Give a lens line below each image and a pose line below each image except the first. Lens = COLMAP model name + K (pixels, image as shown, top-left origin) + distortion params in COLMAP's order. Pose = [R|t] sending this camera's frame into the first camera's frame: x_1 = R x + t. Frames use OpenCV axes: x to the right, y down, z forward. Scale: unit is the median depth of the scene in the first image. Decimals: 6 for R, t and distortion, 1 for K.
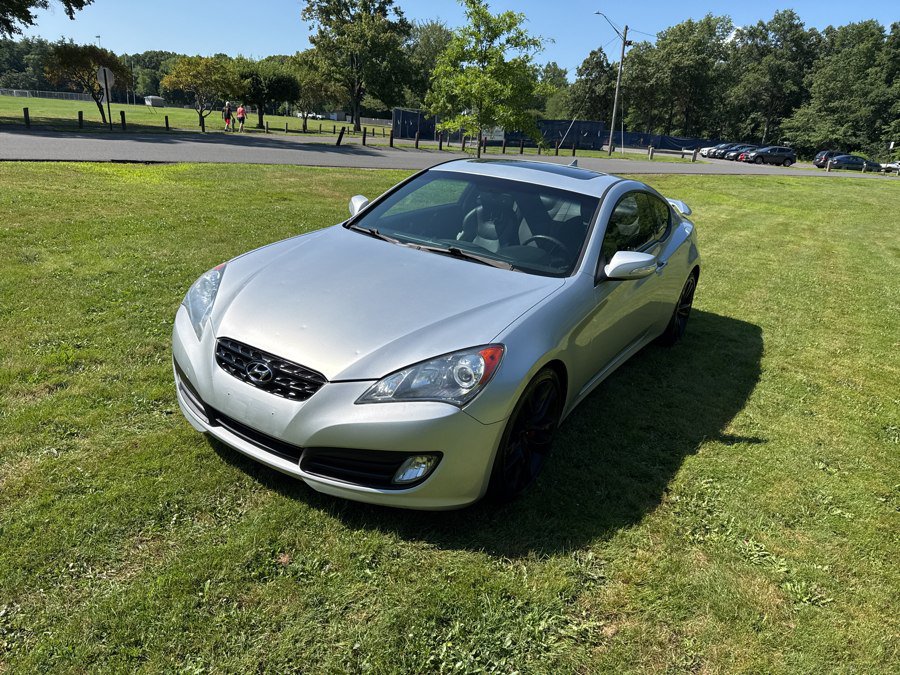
lens RADIAL K [[636.8, 0, 456.2], [0, 636.8, 332.0], [0, 0, 1]] dist [0.017071, -0.026305]
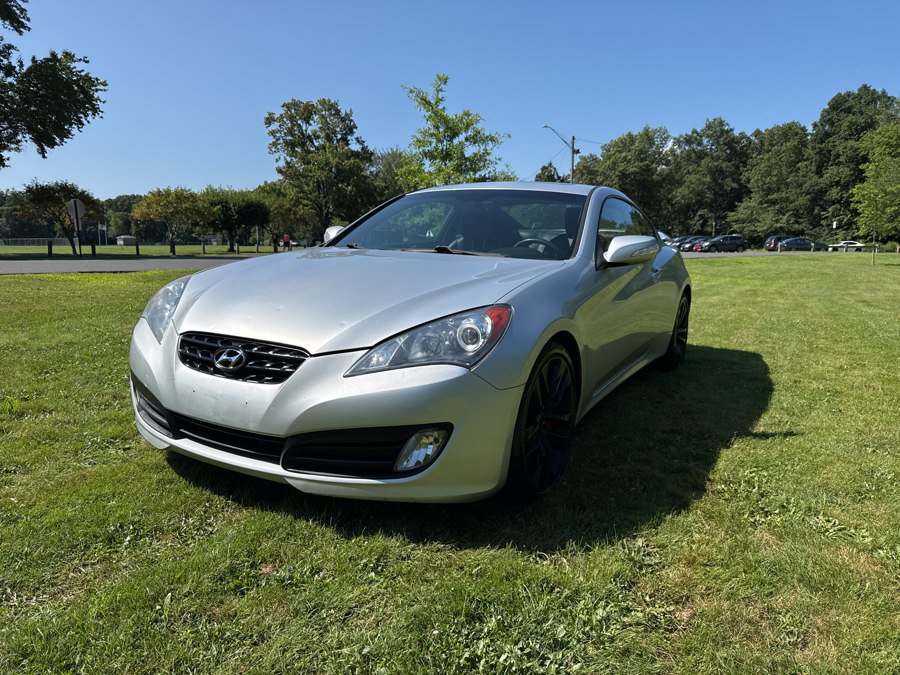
lens RADIAL K [[636.8, 0, 455.2], [0, 636.8, 329.8], [0, 0, 1]] dist [0.017071, -0.026305]
pose [[0.995910, -0.080399, 0.041228, -0.030610], [0.086366, 0.981136, -0.172951, 0.154563], [-0.026545, 0.175805, 0.984067, 0.110217]]
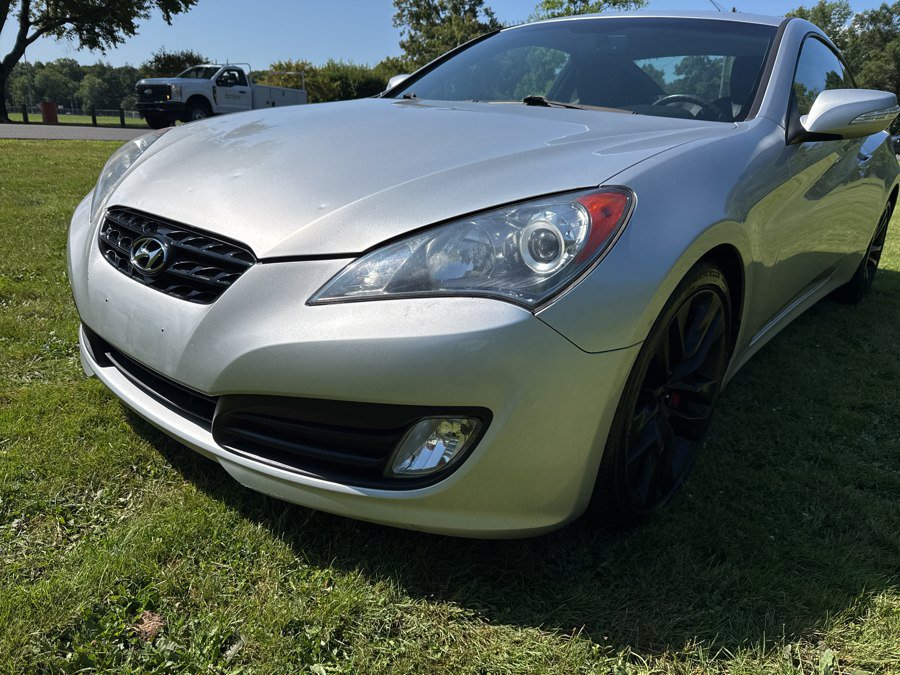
lens RADIAL K [[636.8, 0, 447.8], [0, 636.8, 342.0], [0, 0, 1]] dist [0.017071, -0.026305]
pose [[0.988564, 0.010011, -0.150471, 0.010964], [-0.009566, 0.999947, 0.003683, 0.101344], [0.150500, -0.002201, 0.988608, 0.401591]]
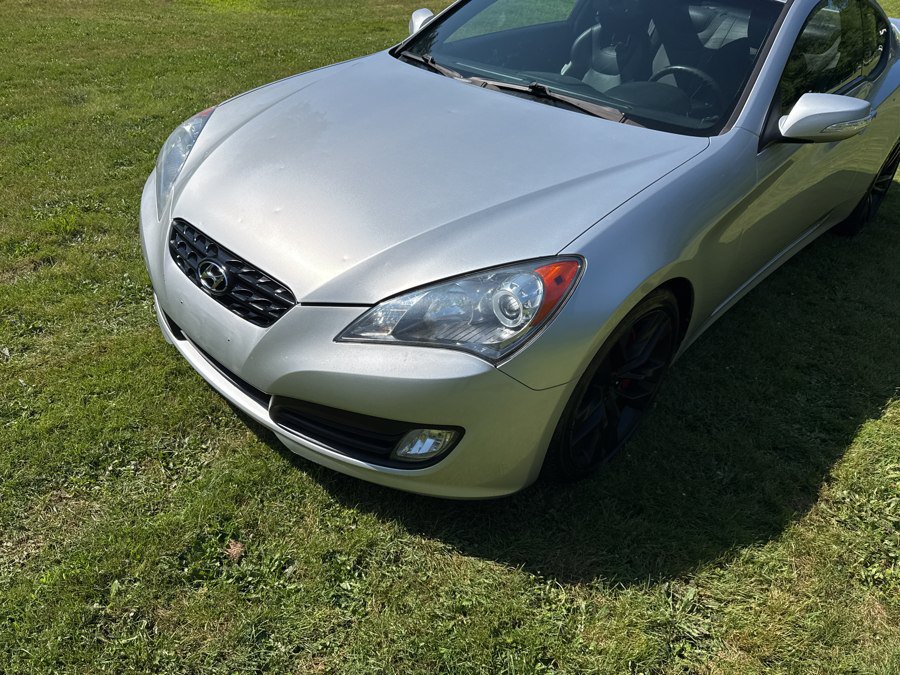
lens RADIAL K [[636.8, 0, 446.9], [0, 636.8, 342.3], [0, 0, 1]] dist [0.017071, -0.026305]
pose [[0.978227, 0.081275, -0.190960, 0.054448], [-0.033049, 0.969392, 0.243282, -0.032929], [0.204888, -0.231674, 0.950972, 0.301585]]
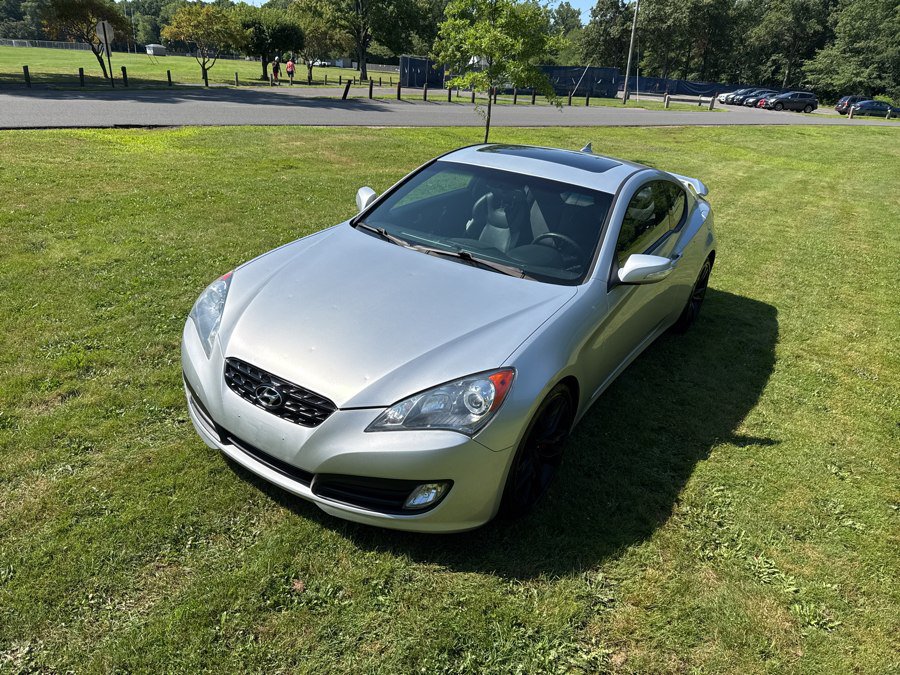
lens RADIAL K [[636.8, 0, 456.6], [0, 636.8, 336.5], [0, 0, 1]] dist [0.017071, -0.026305]
pose [[0.999861, -0.004615, -0.016008, 0.000531], [0.005895, 0.996708, 0.080855, -0.084535], [0.015582, -0.080938, 0.996597, 0.015940]]
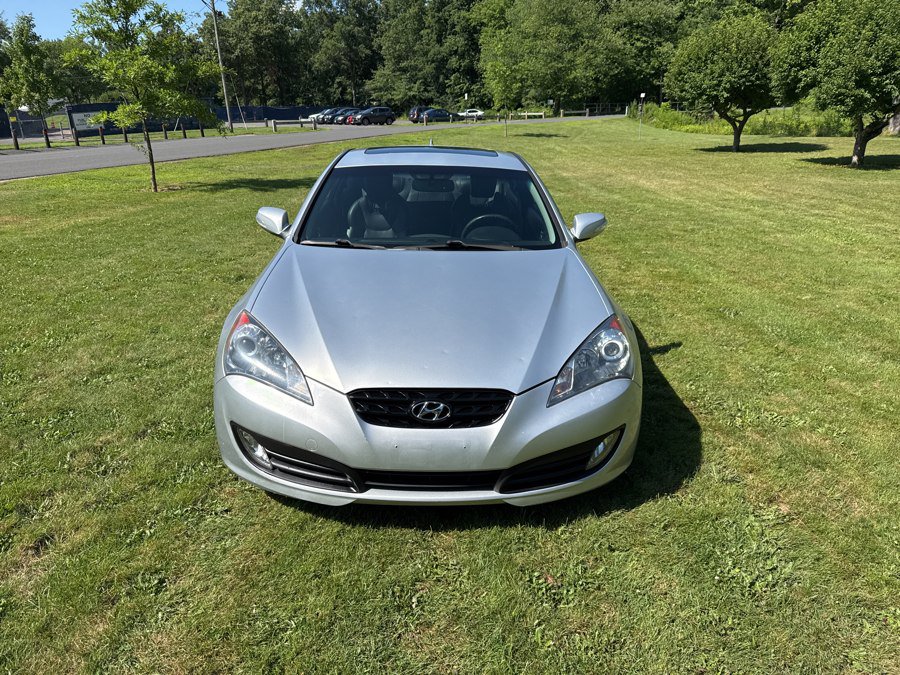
lens RADIAL K [[636.8, 0, 452.7], [0, 636.8, 329.5], [0, 0, 1]] dist [0.017071, -0.026305]
pose [[0.832765, -0.263350, 0.486980, -0.539533], [0.245469, 0.964067, 0.101585, -0.103906], [-0.496234, 0.034942, 0.867486, 0.149800]]
